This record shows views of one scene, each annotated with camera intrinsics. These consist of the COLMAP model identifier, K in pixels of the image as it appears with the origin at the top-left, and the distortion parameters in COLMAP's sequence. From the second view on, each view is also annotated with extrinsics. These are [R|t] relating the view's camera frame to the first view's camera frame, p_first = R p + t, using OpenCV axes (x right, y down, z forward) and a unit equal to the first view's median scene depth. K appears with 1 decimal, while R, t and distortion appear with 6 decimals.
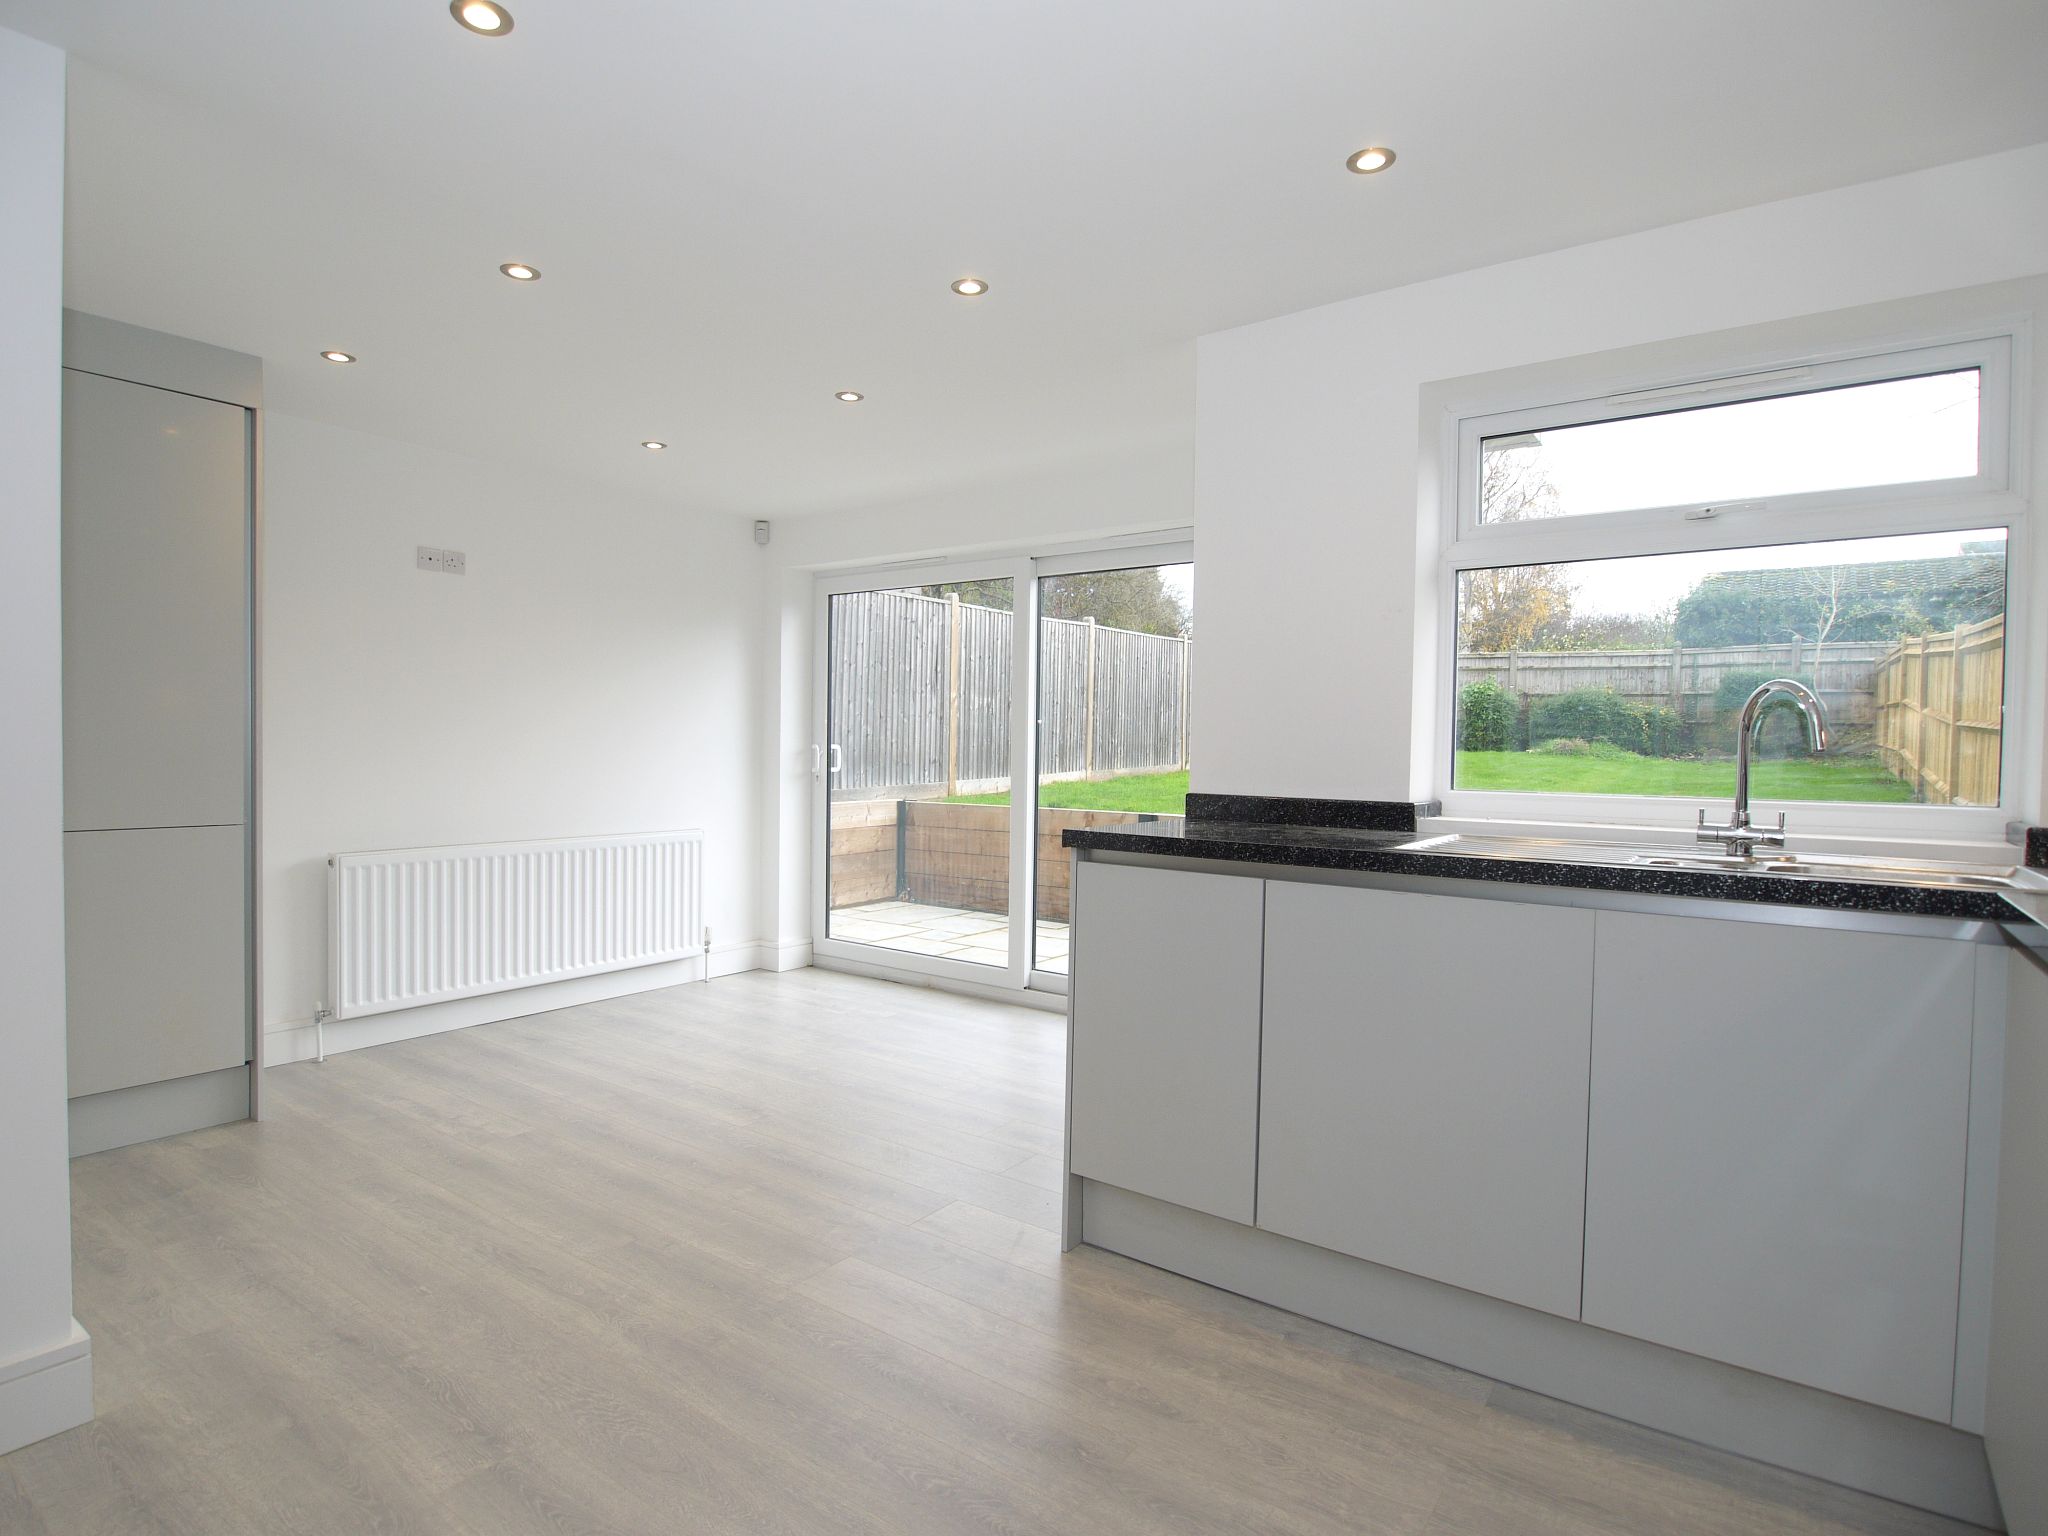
lens RADIAL K [[1088.8, 0, 1026.2], [0, 1088.8, 779.2], [0, 0, 1]] dist [-0.007232, -0.004214]
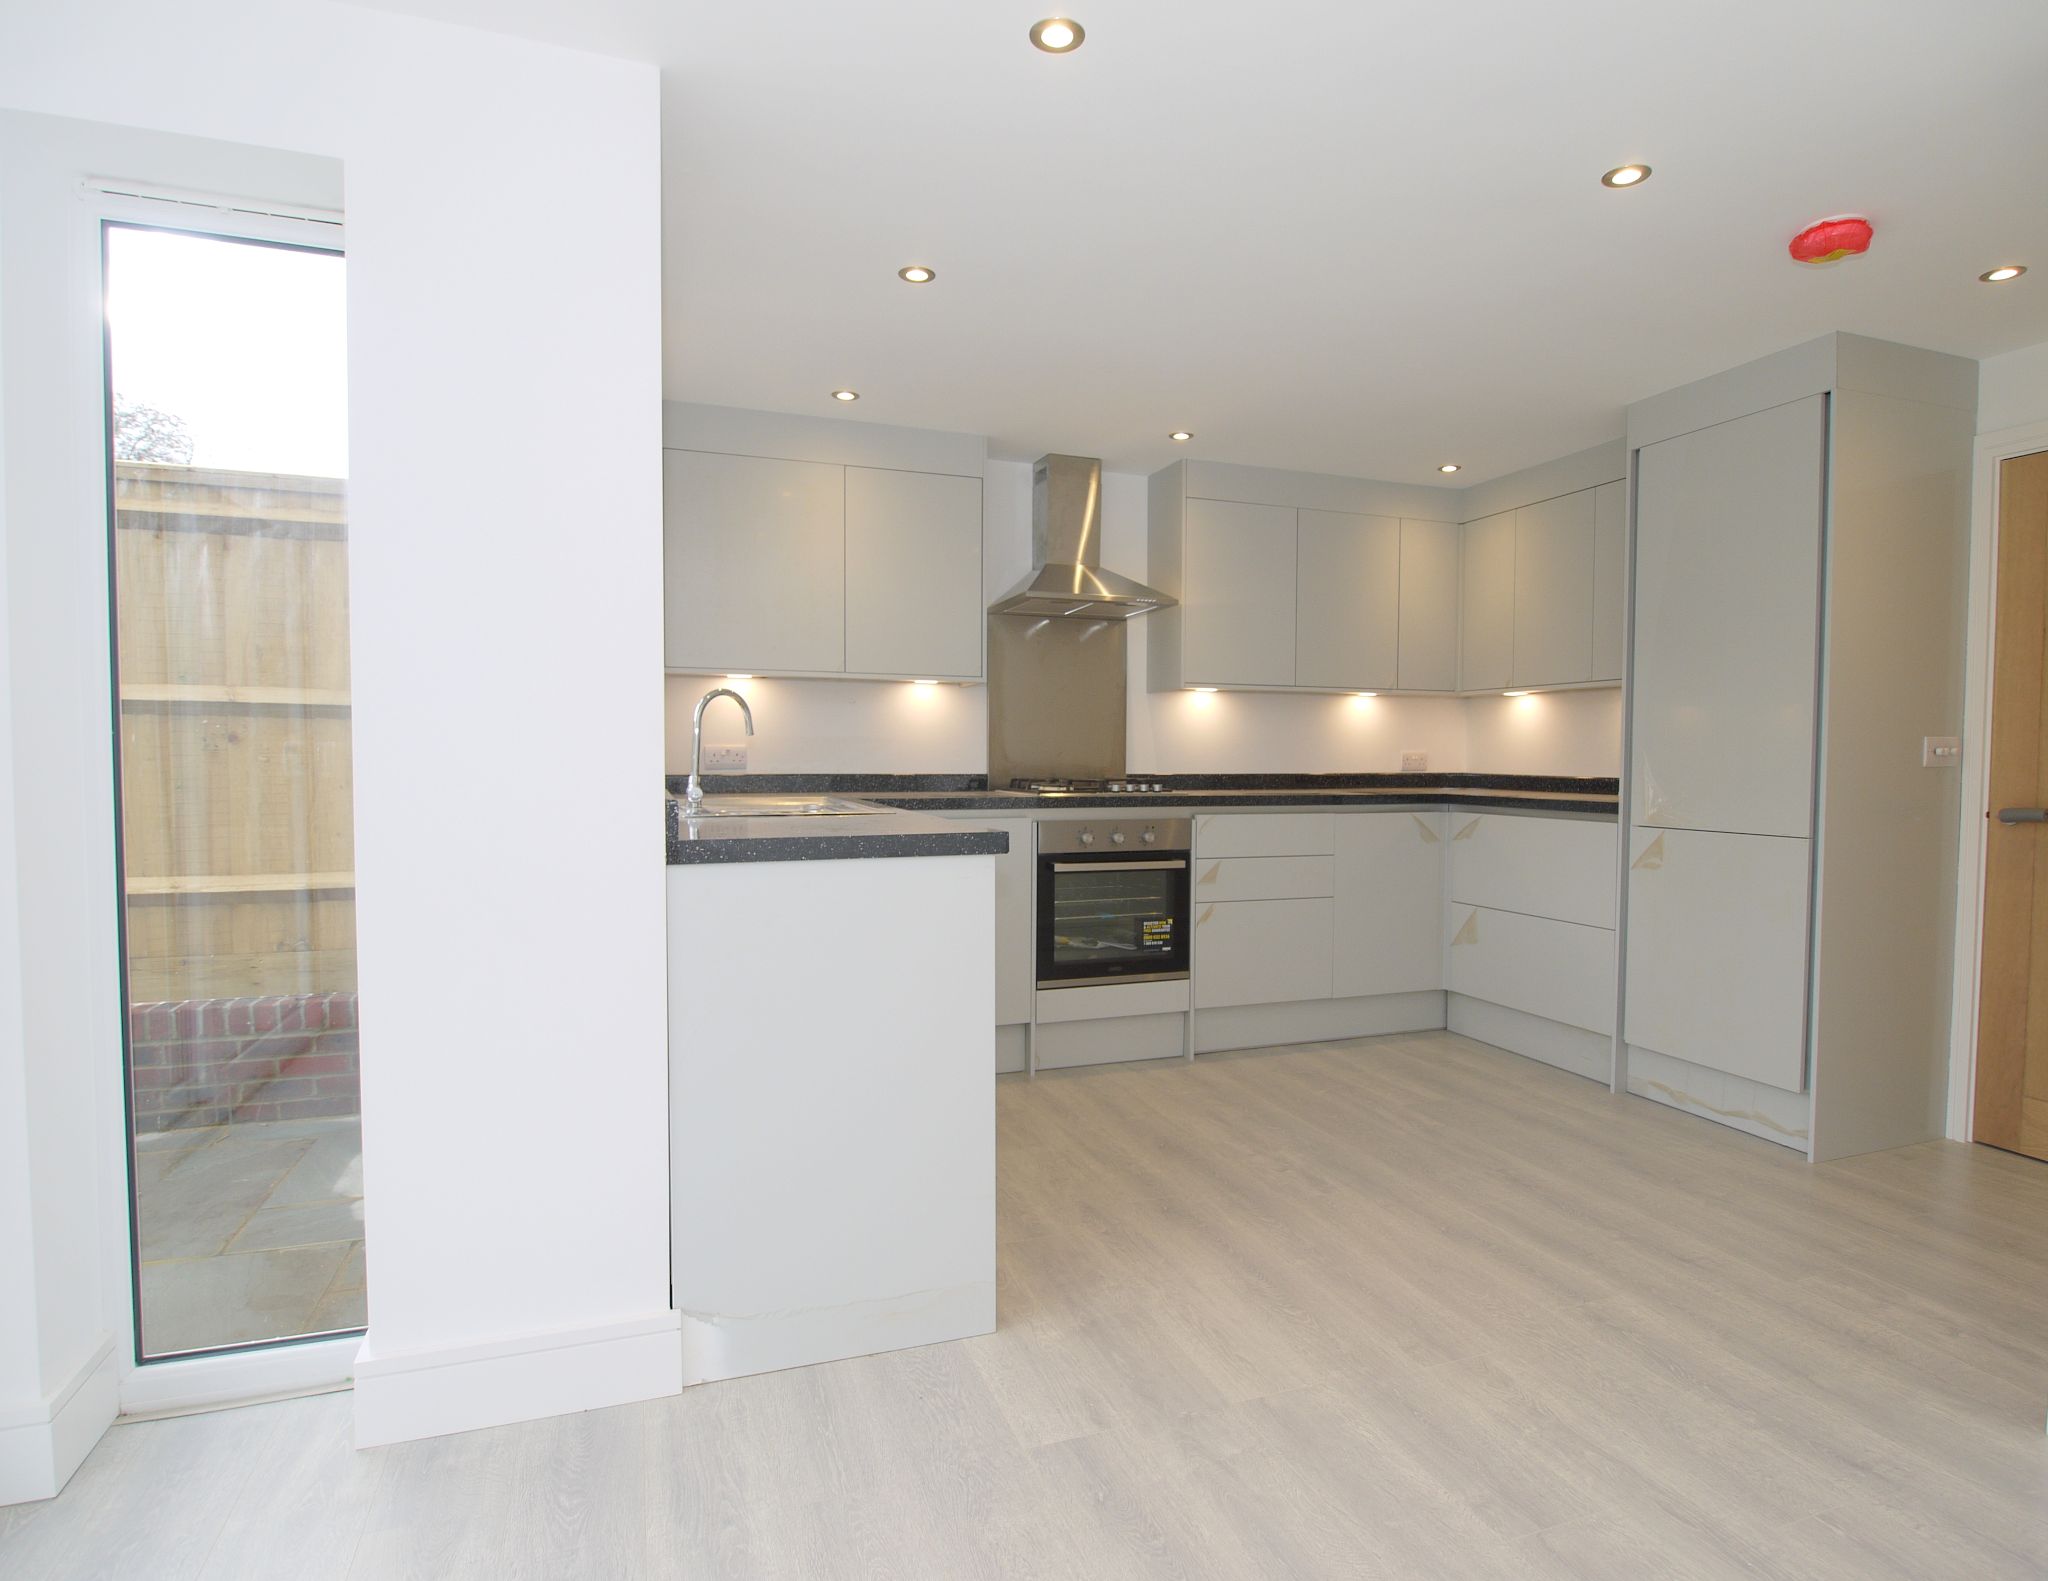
lens RADIAL K [[1102.5, 0, 1030.9], [0, 1102.5, 786.3], [0, 0, 1]] dist [-0.002641, -0.001051]
pose [[-0.818039, -0.040544, 0.573732, -0.567245], [-0.003675, 0.997860, 0.065276, -0.056593], [-0.575151, 0.051290, -0.816438, 2.029783]]
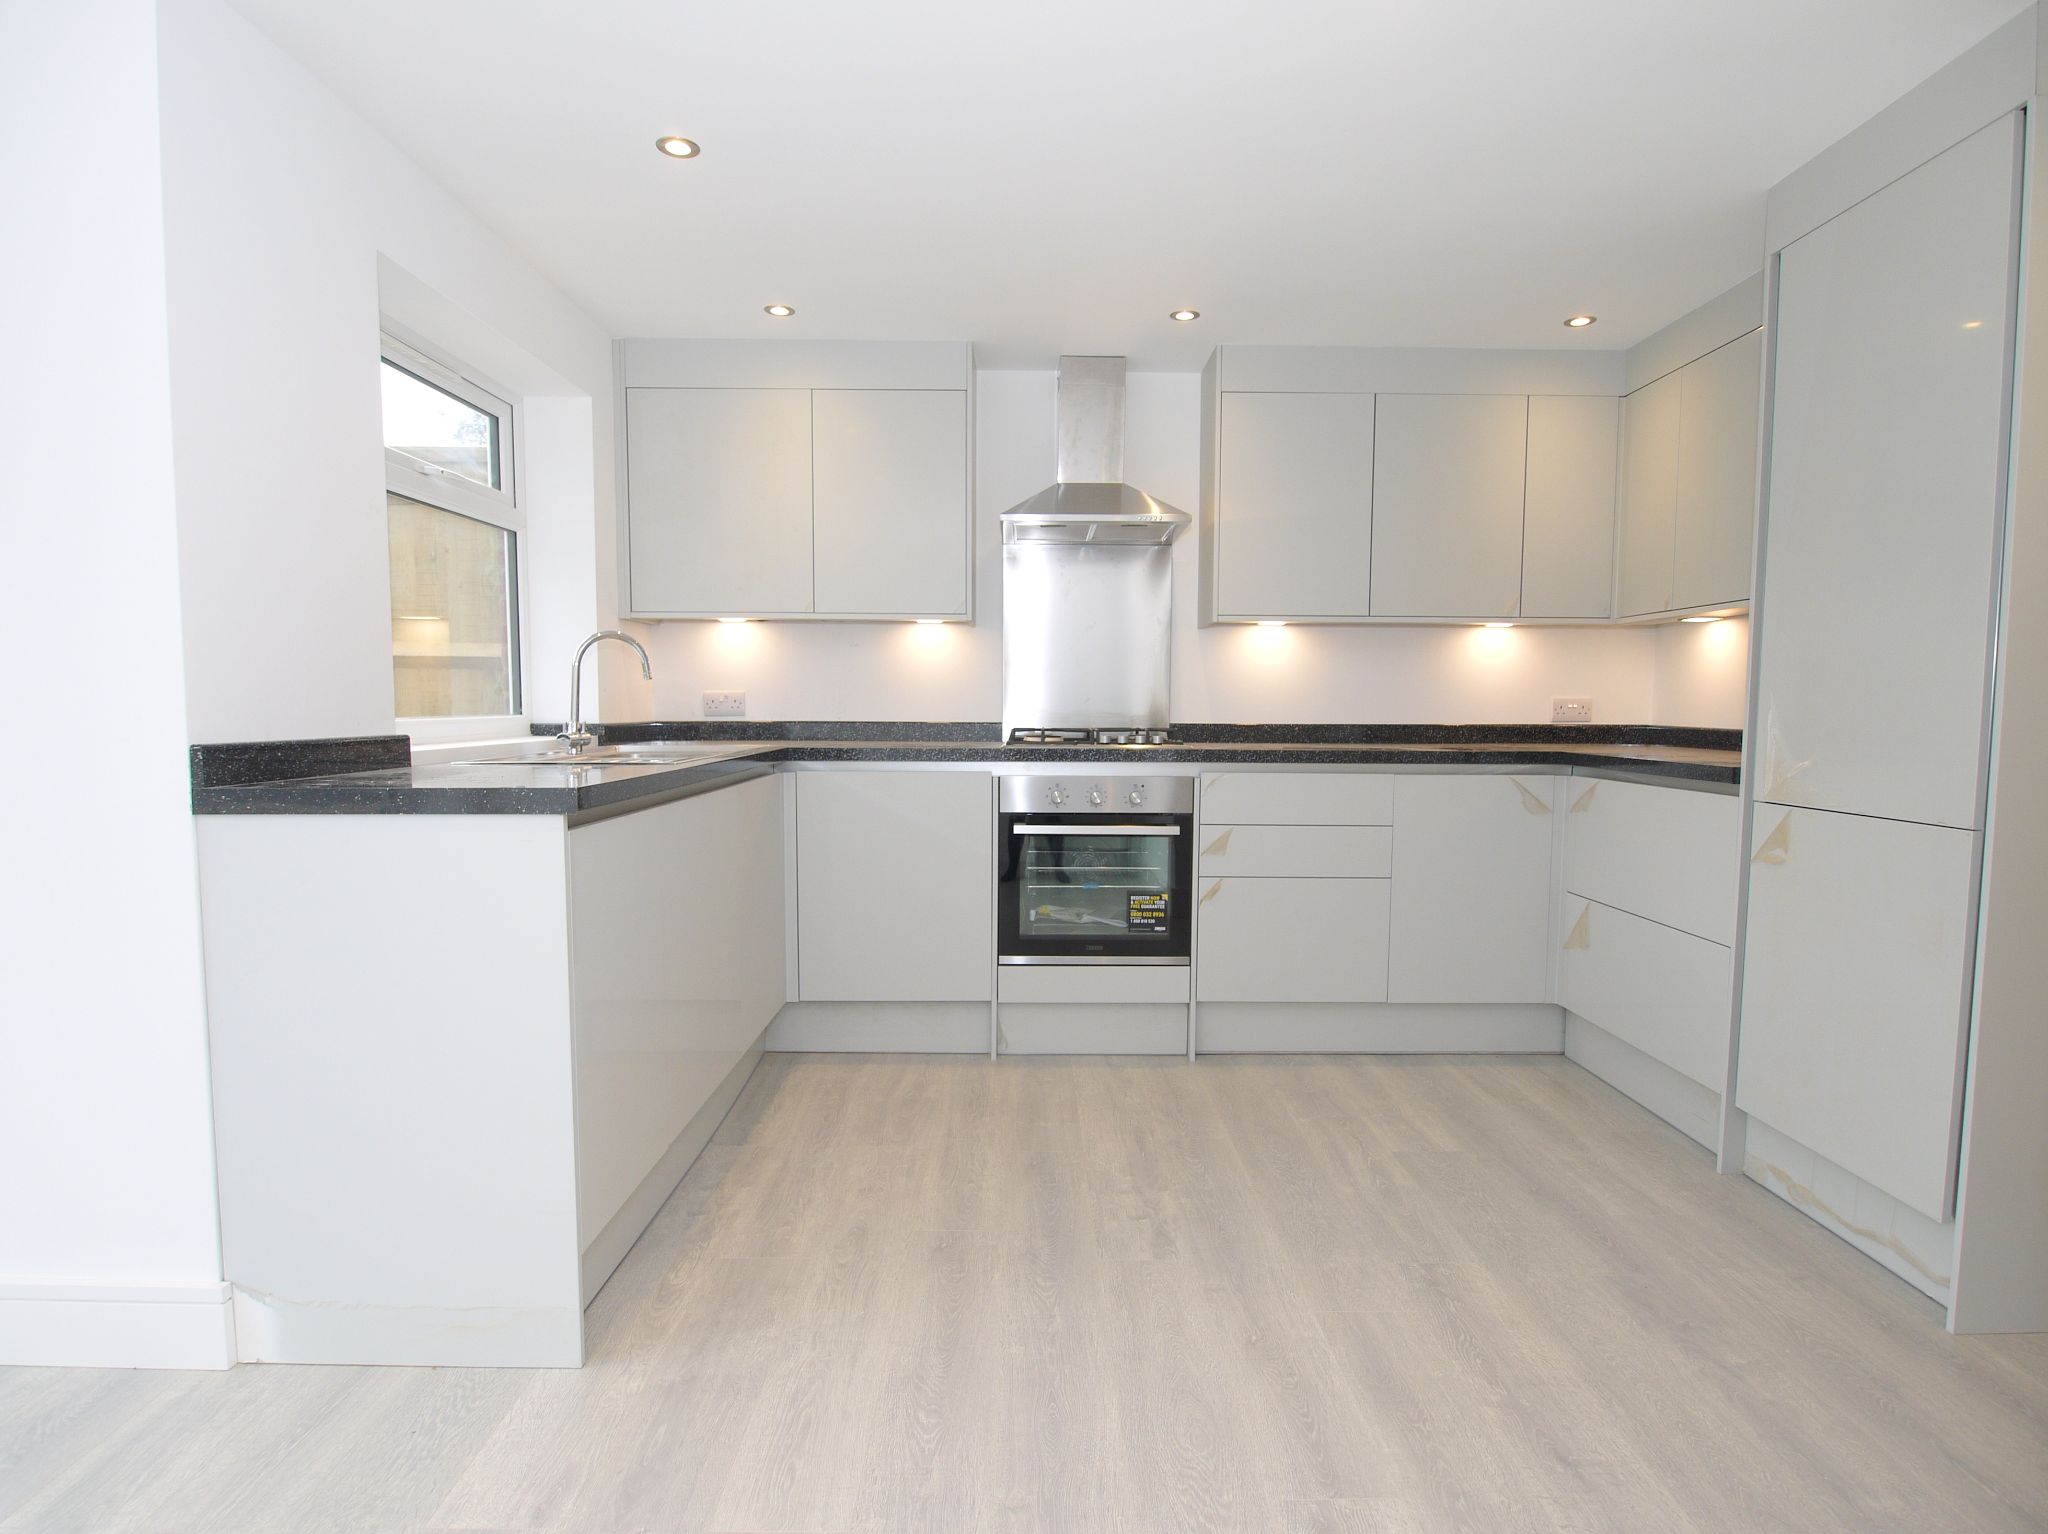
lens RADIAL K [[1088.8, 0, 1020.9], [0, 1088.8, 773.0], [0, 0, 1]] dist [-0.007232, -0.004214]
pose [[-0.578089, -0.074610, 0.812555, -0.852573], [0.008688, 0.995192, 0.097562, -0.038551], [-0.815927, 0.063459, -0.574661, 1.406274]]
